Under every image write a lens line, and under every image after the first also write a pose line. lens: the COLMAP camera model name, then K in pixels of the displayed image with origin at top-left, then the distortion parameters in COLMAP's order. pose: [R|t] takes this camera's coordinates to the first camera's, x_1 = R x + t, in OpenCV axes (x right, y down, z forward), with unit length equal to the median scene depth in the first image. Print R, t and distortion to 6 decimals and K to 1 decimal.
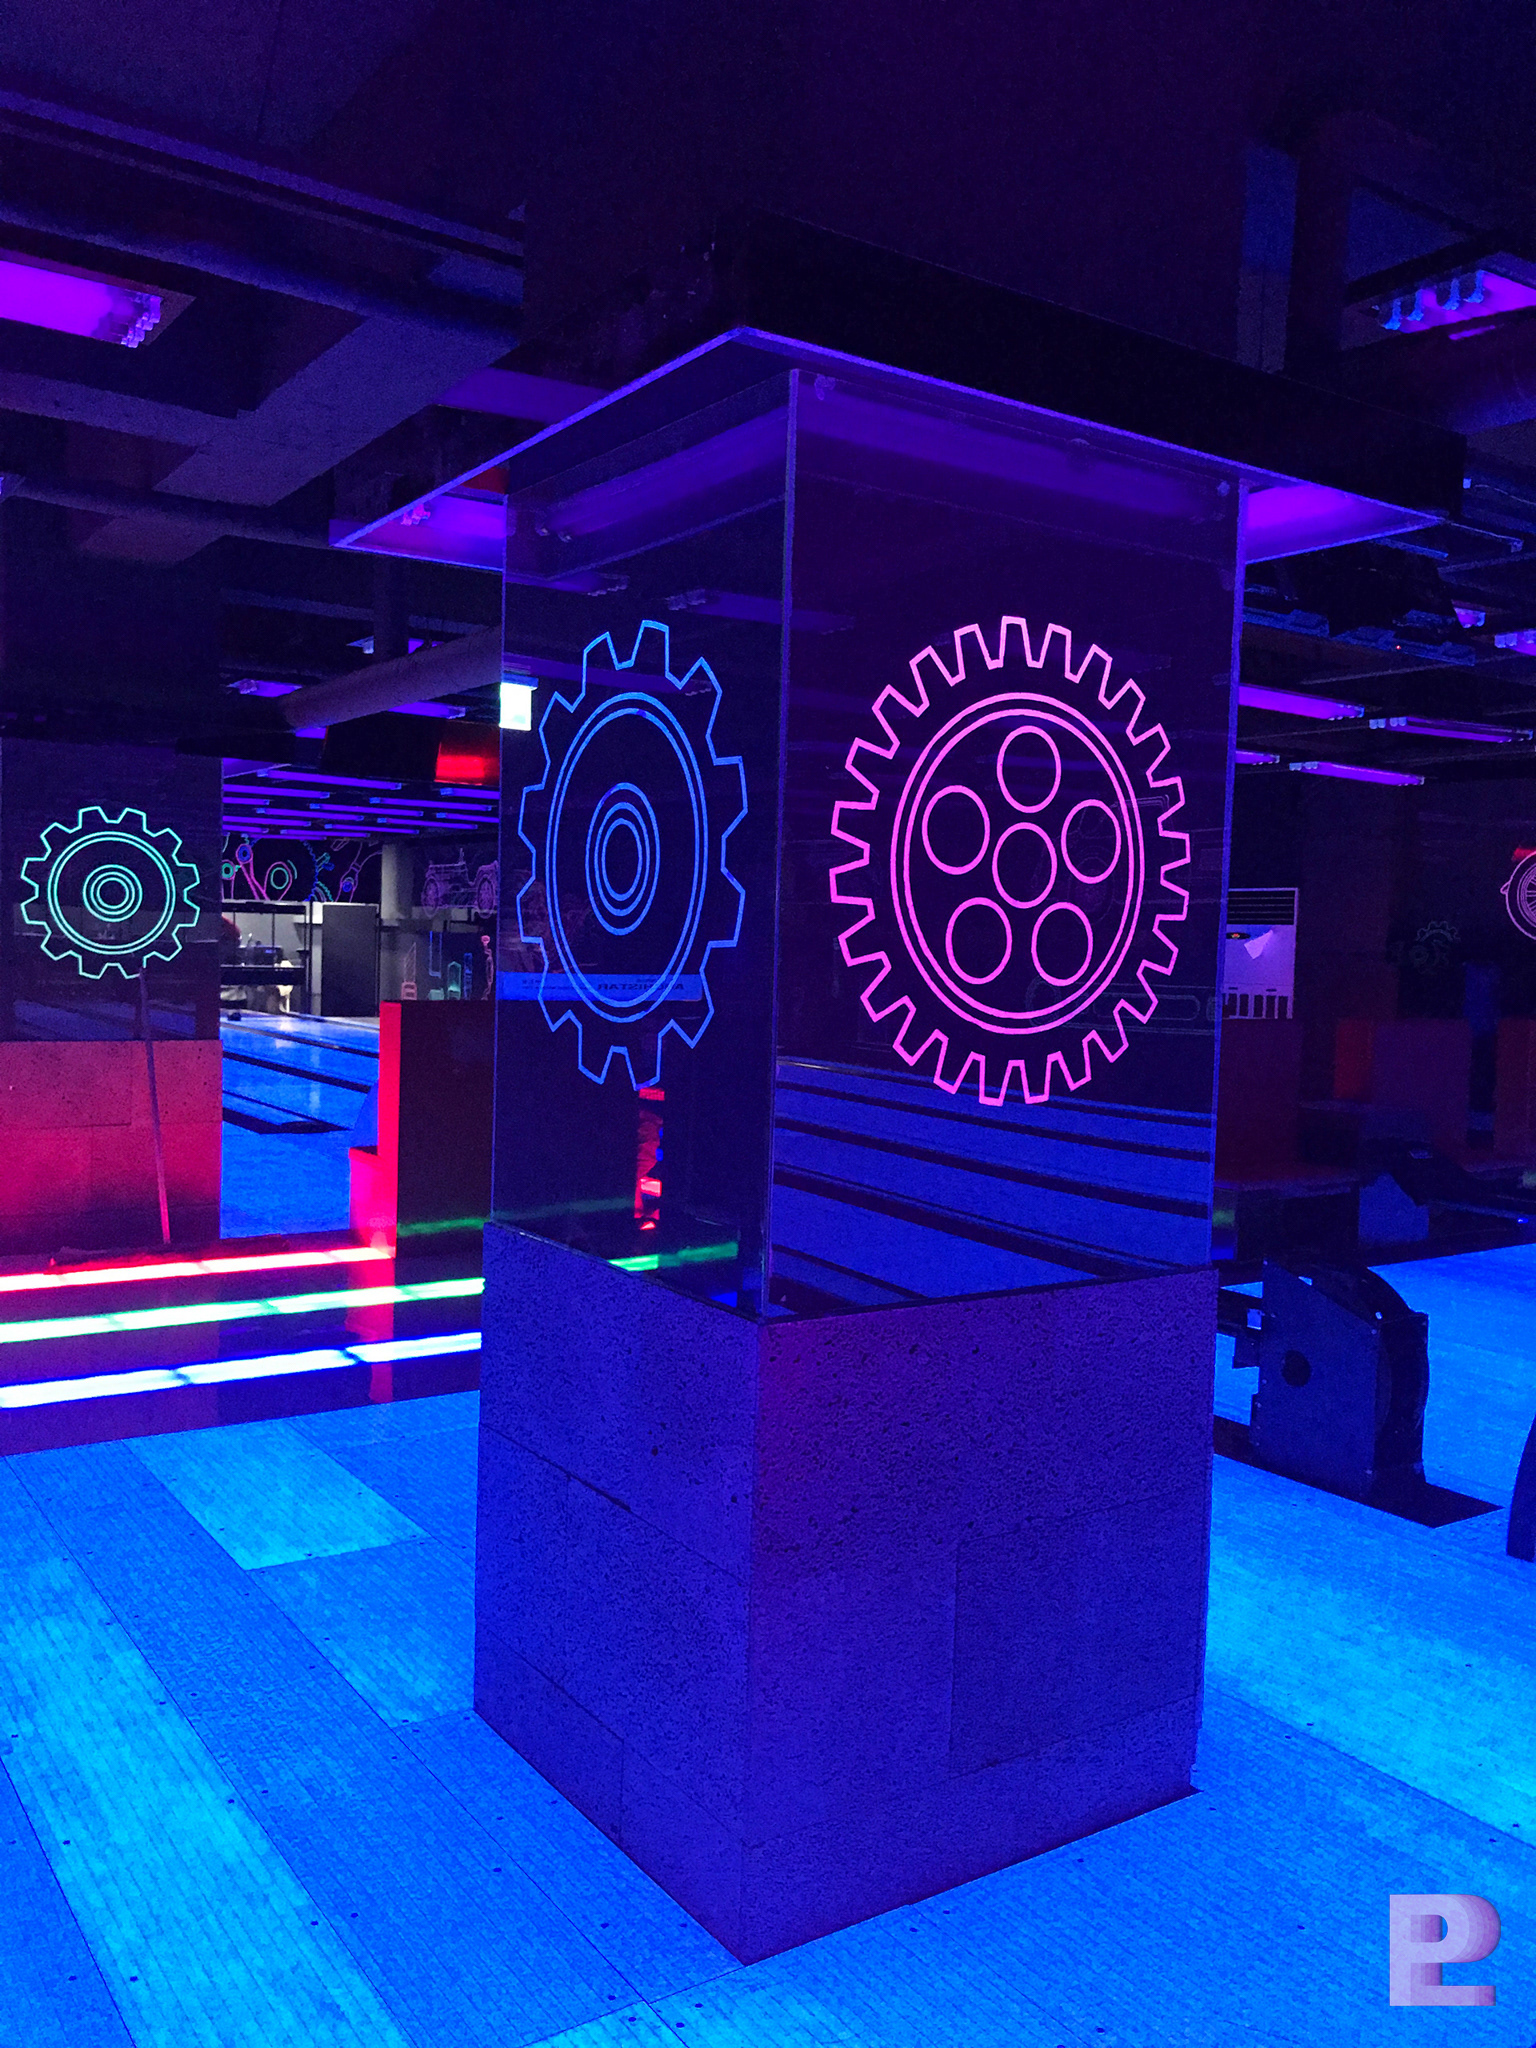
lens RADIAL K [[1672.1, 0, 771.0], [0, 1672.1, 1008.0], [0, 0, 1]] dist [-0.013241, -0.024756]
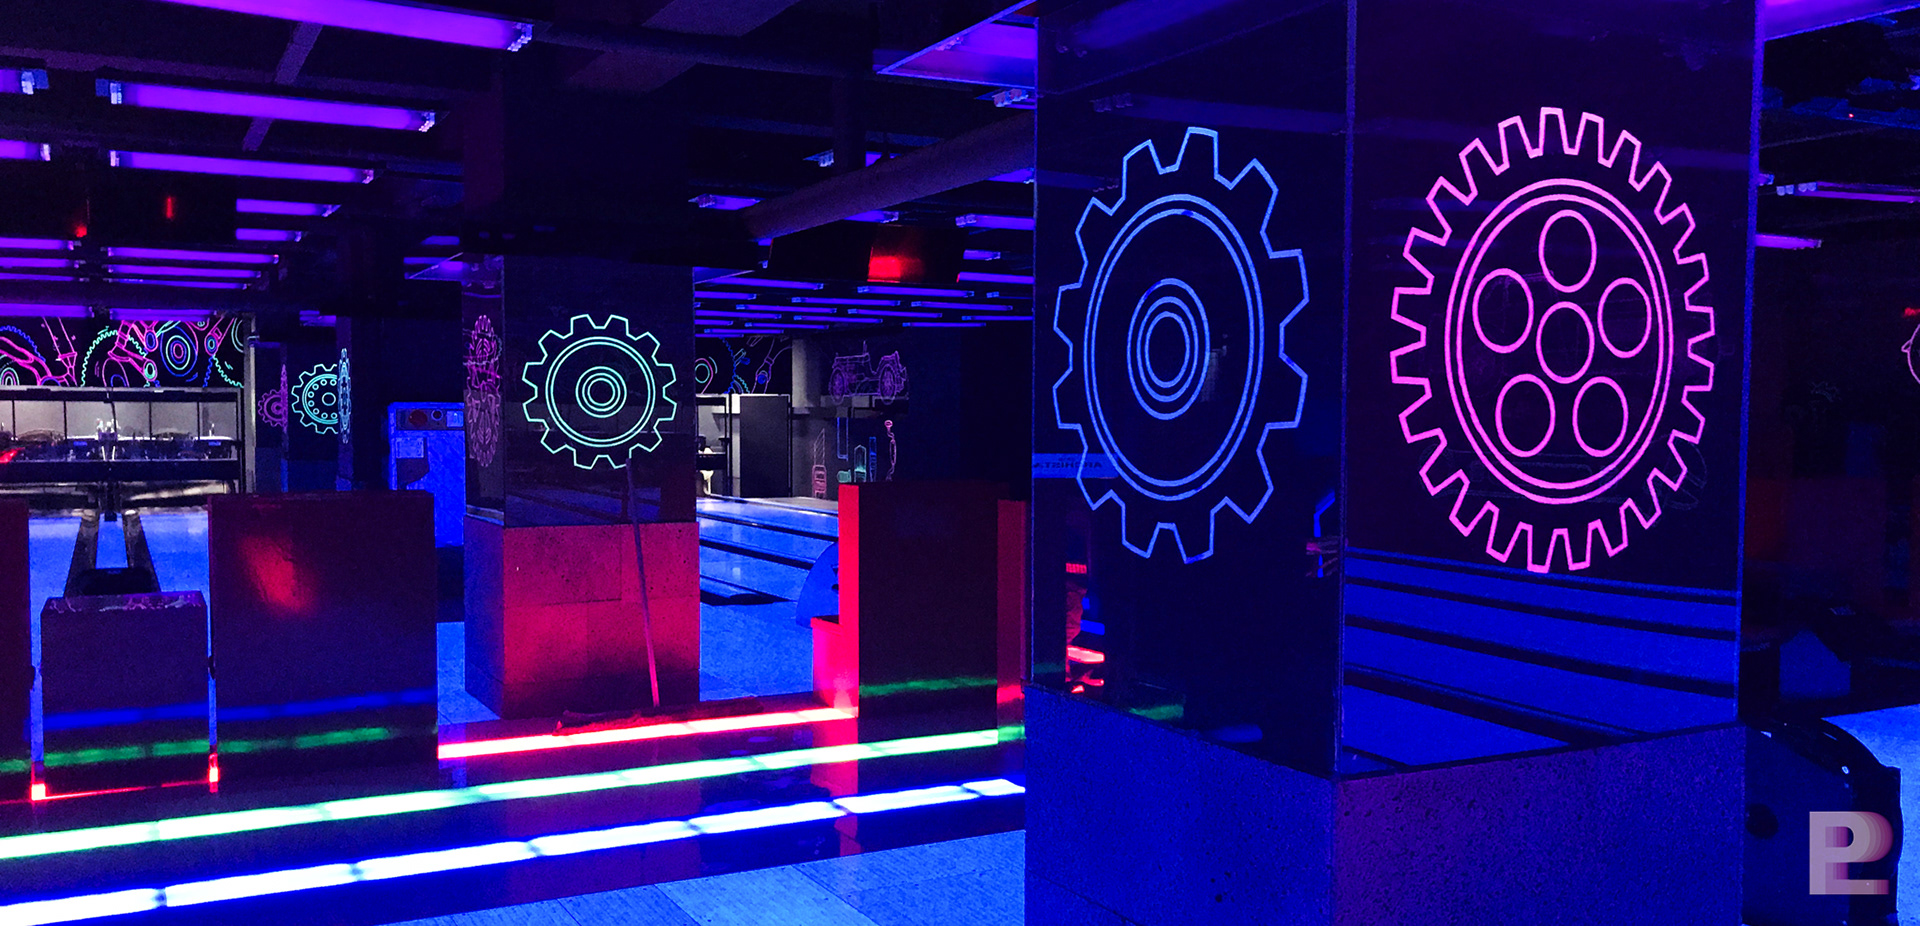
lens RADIAL K [[1556.1, 0, 956.5], [0, 1556.1, 480.4], [0, 0, 1]] dist [0.002041, -0.012563]
pose [[0.993318, -0.022427, -0.113211, -0.099859], [0.022275, 0.999748, -0.002608, -0.004226], [0.113241, 0.000069, 0.993567, -0.012074]]
